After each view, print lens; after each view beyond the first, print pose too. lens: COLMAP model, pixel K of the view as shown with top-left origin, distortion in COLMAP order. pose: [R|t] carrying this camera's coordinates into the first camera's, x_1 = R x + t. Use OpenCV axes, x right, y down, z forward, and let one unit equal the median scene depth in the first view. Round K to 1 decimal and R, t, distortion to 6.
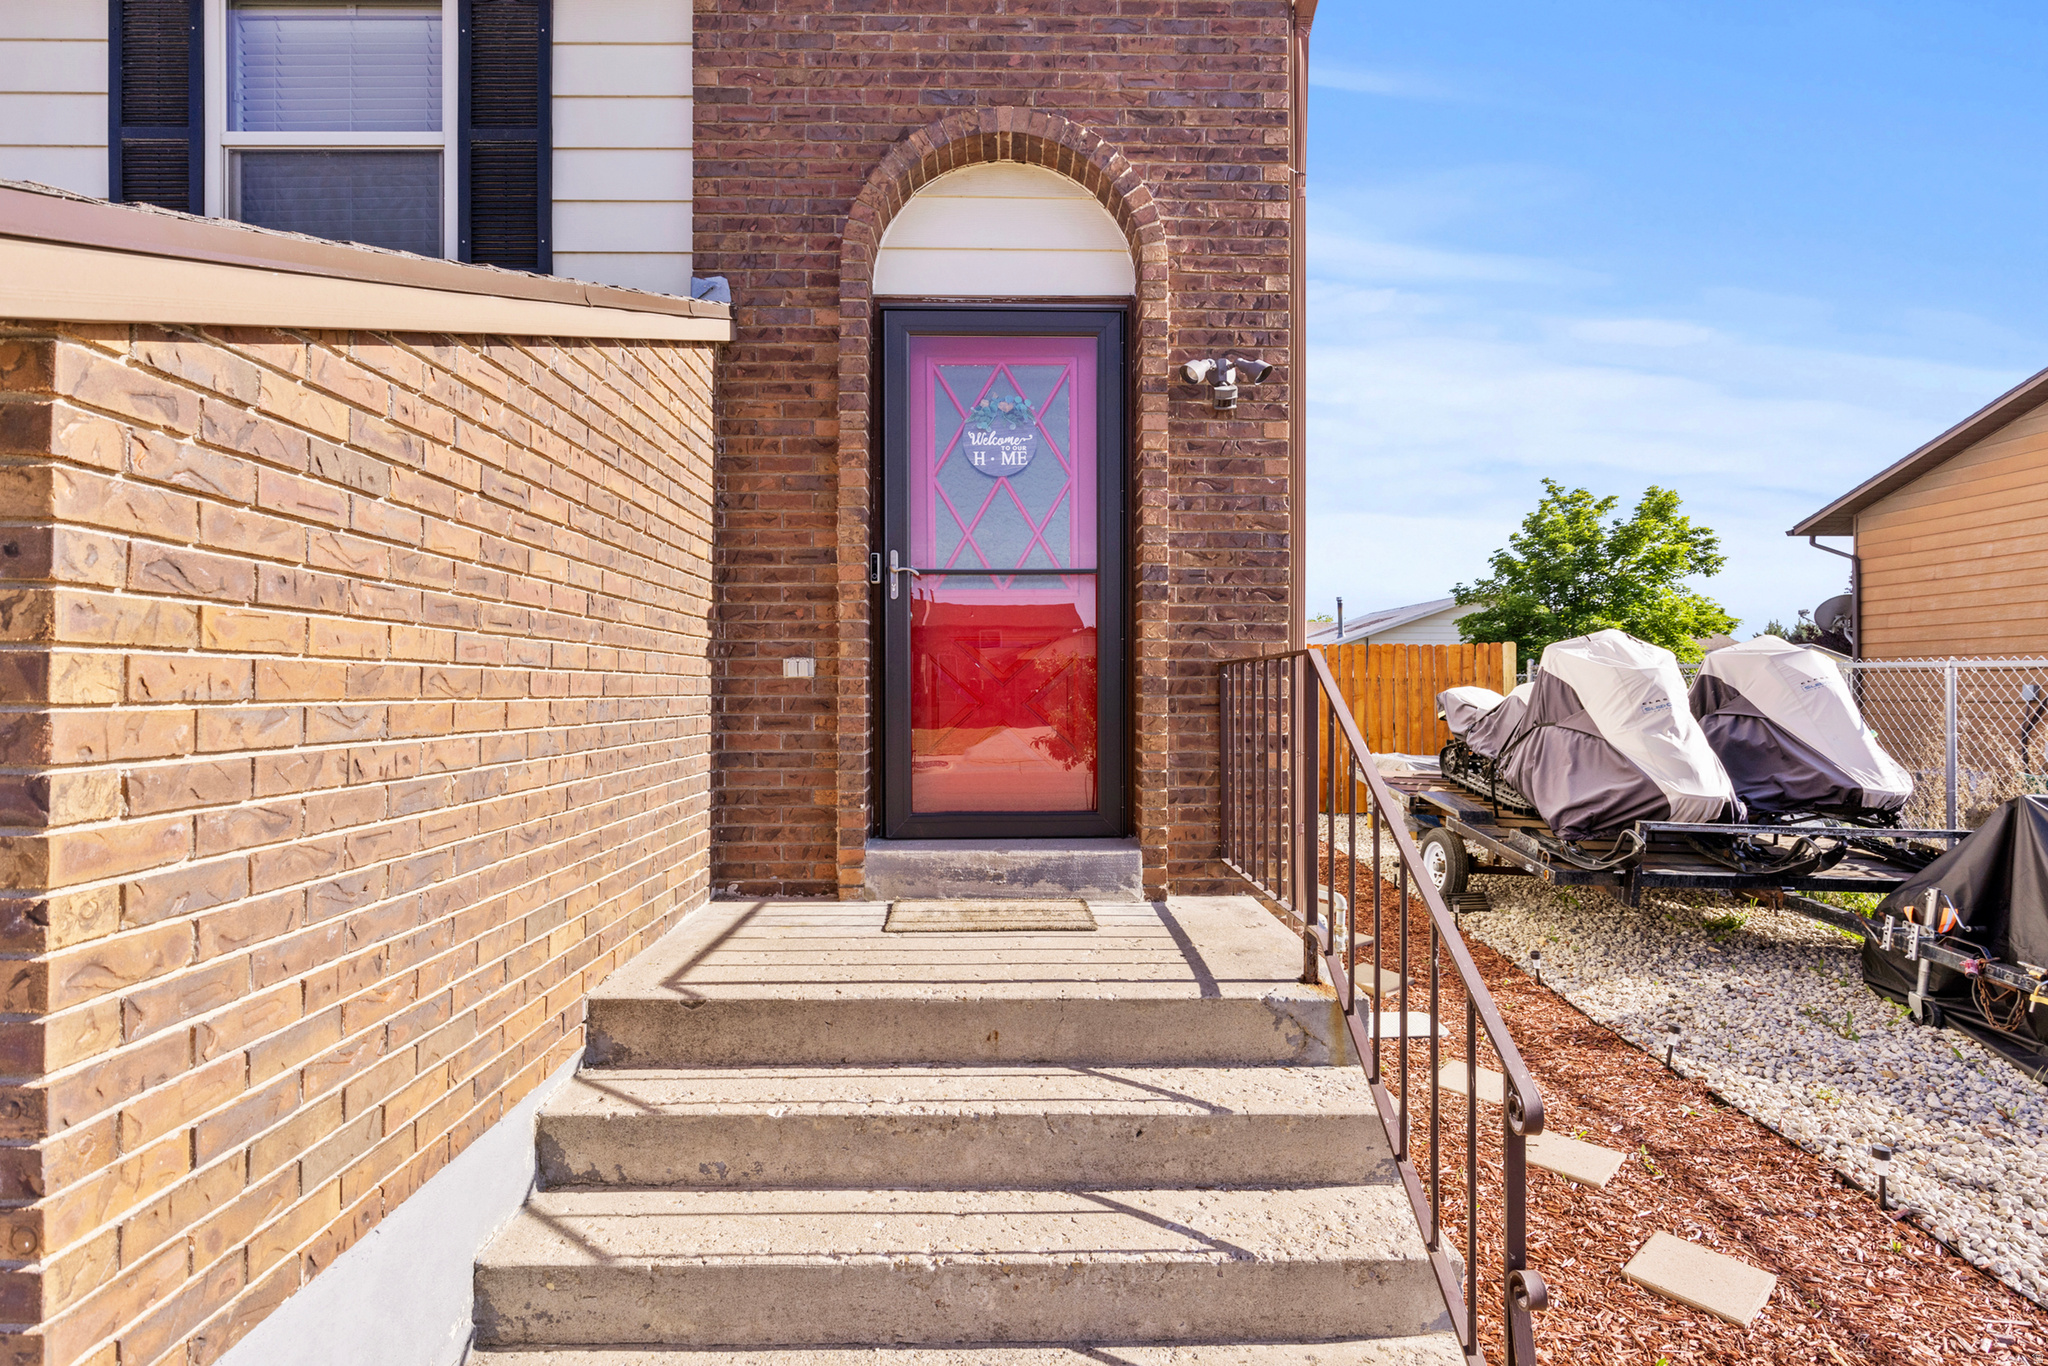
lens RADIAL K [[1118.2, 0, 1021.1], [0, 1118.2, 688.3], [0, 0, 1]] dist [-0.004105, -0.000299]
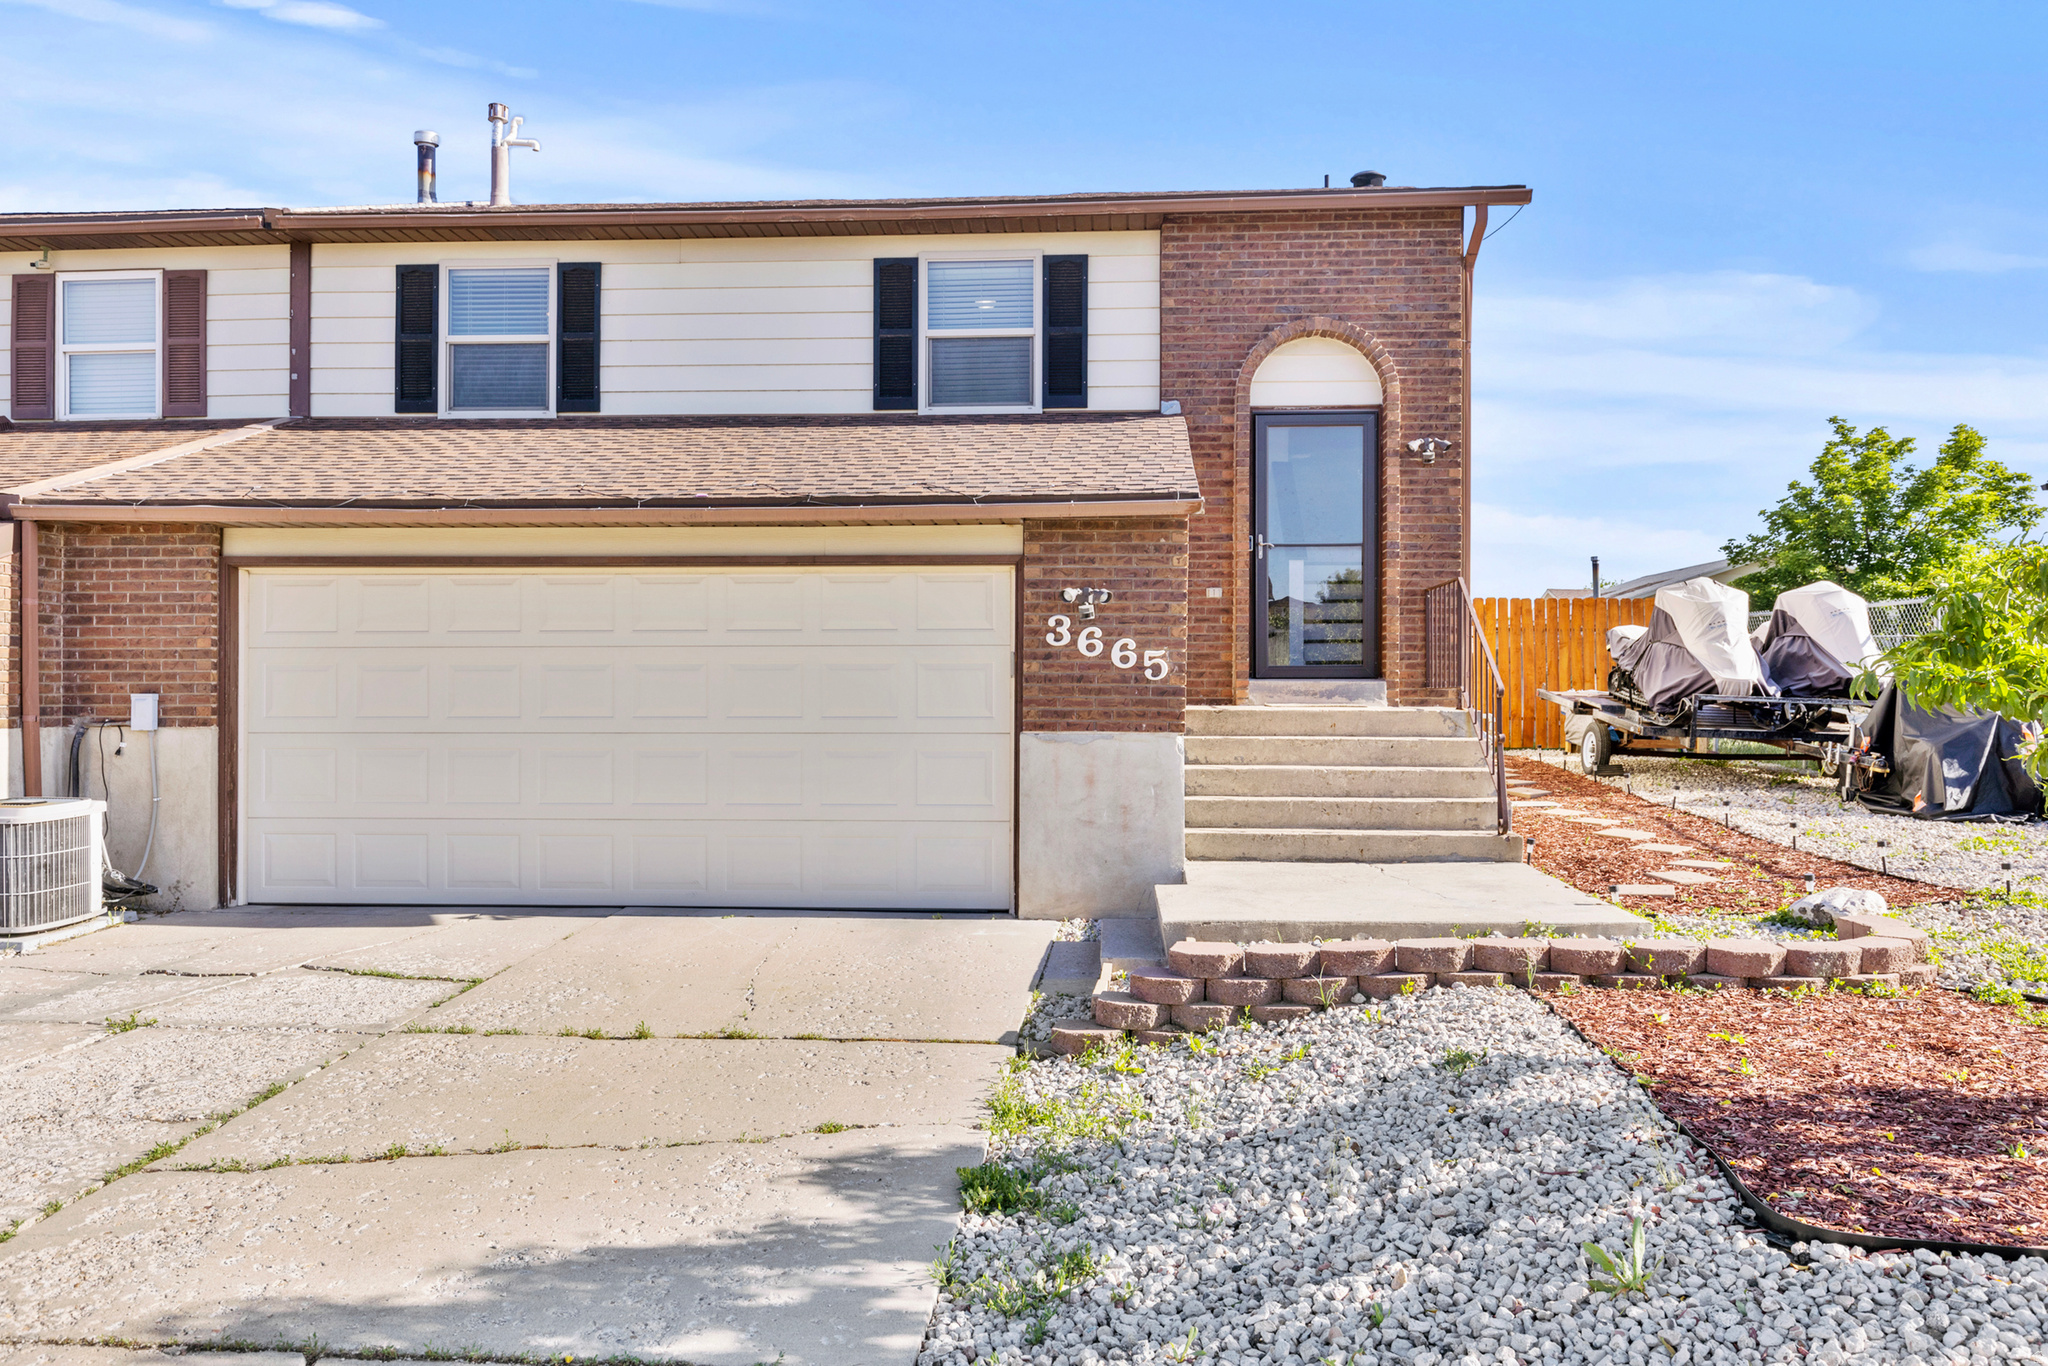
lens RADIAL K [[1542.0, 0, 1024.3], [0, 1542.0, 679.4], [0, 0, 1]] dist [0.001542, 0.000314]
pose [[0.995437, 0.002325, -0.095394, -0.272972], [-0.002682, 0.999990, -0.003622, 0.149633], [0.095385, 0.003861, 0.995433, -1.812081]]
